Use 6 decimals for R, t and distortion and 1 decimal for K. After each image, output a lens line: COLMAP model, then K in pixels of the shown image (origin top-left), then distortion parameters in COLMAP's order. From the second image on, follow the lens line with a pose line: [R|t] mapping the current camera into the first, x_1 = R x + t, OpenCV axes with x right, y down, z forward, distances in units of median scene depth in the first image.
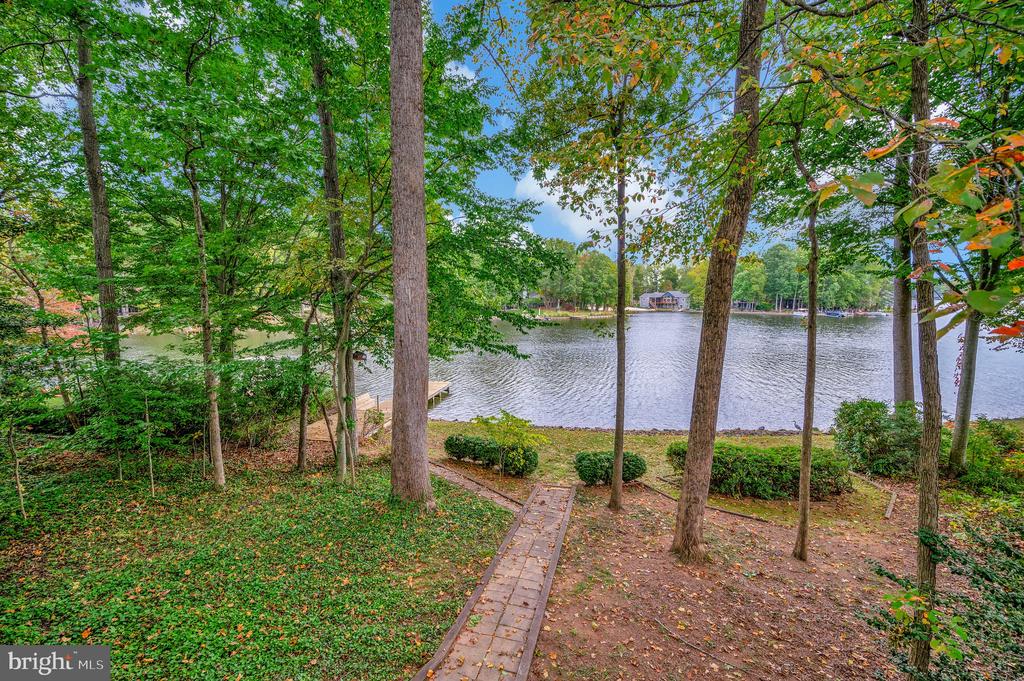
lens RADIAL K [[414.1, 0, 517.6], [0, 414.1, 342.6], [0, 0, 1]] dist [0.003390, -0.000112]
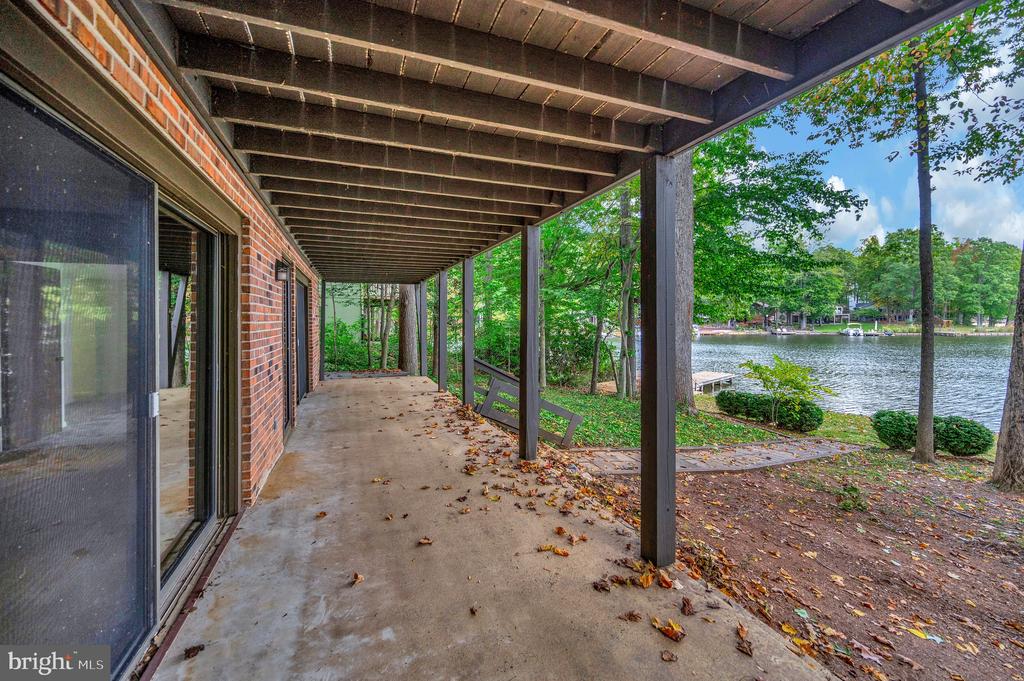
lens RADIAL K [[414.1, 0, 512.5], [0, 414.1, 317.4], [0, 0, 1]] dist [0.003390, -0.000112]
pose [[0.781717, -0.004557, -0.623617, 0.069498], [-0.059482, 0.994870, -0.081832, 0.142381], [0.620791, 0.101063, 0.777435, -0.143004]]
